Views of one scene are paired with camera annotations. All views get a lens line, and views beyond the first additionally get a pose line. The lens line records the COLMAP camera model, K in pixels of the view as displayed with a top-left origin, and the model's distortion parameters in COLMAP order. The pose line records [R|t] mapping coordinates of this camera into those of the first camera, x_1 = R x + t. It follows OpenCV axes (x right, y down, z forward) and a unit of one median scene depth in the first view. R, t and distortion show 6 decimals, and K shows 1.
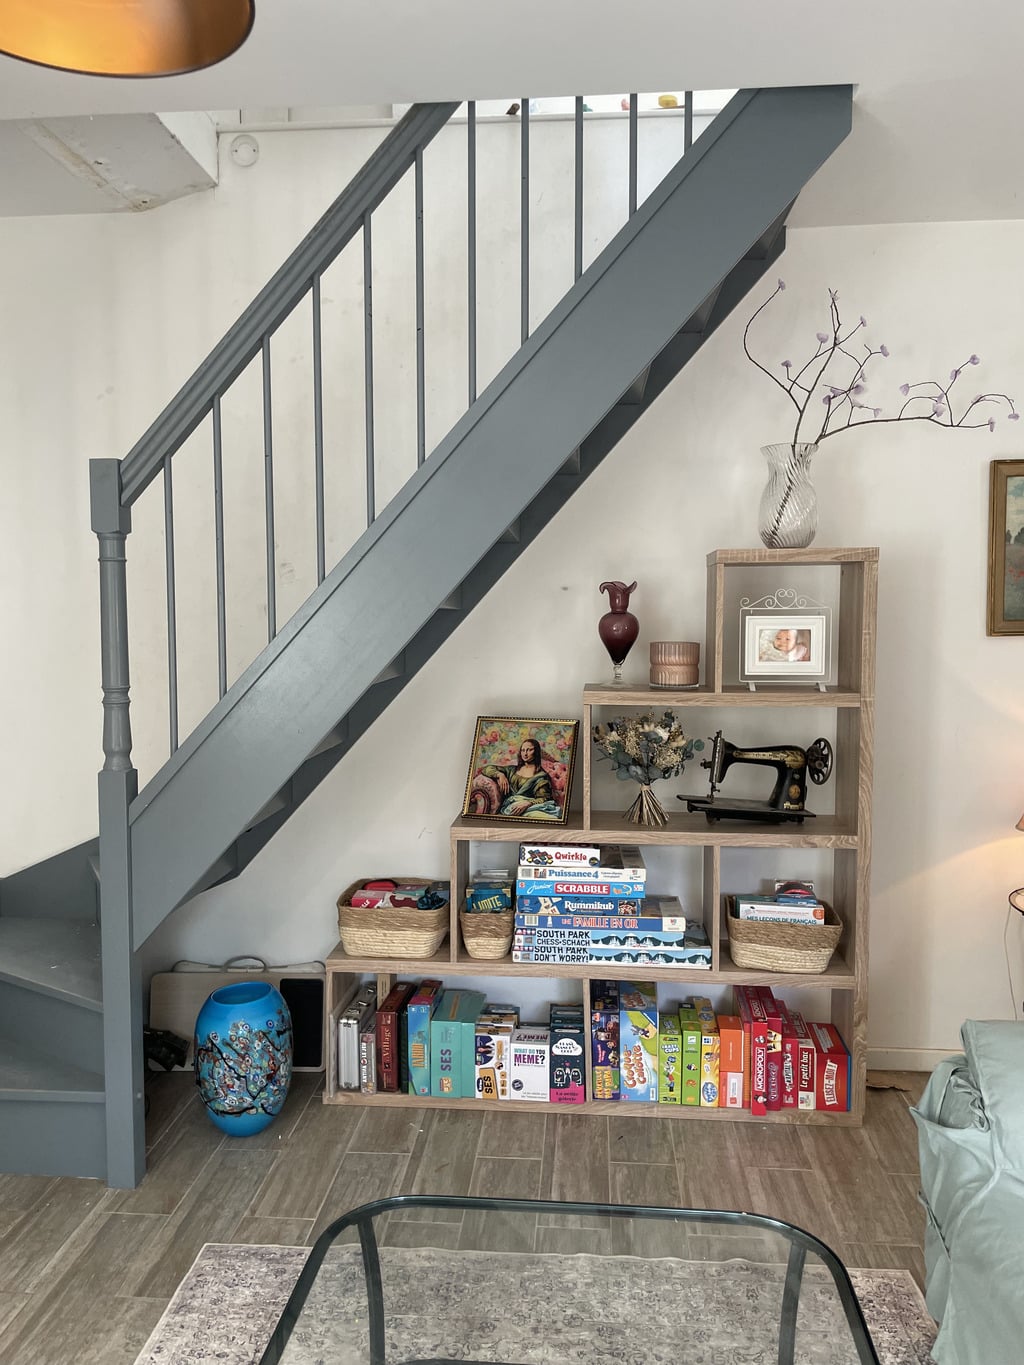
lens RADIAL K [[1038.0, 0, 510.5], [0, 1038.0, 680.6], [0, 0, 1]] dist [0.007874, 0.001492]
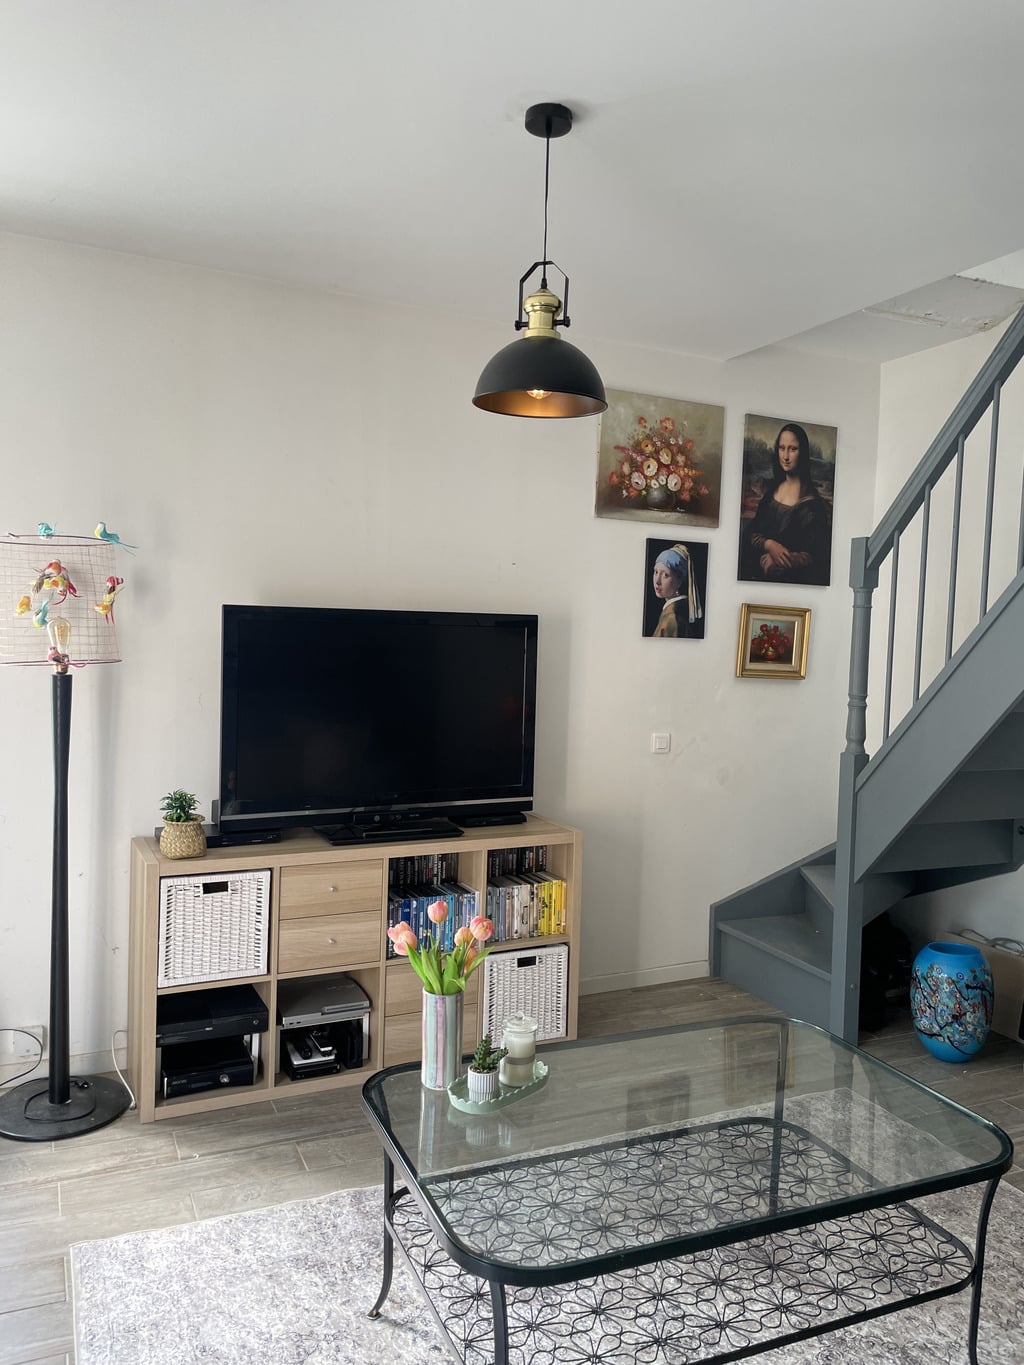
lens RADIAL K [[1038.0, 0, 512.1], [0, 1038.0, 683.5], [0, 0, 1]] dist [0.007874, 0.001492]
pose [[0.475454, 0.064971, -0.877338, 0.595854], [-0.092921, 0.995399, 0.023357, 0.001578], [0.874819, 0.070418, 0.479304, -0.096907]]
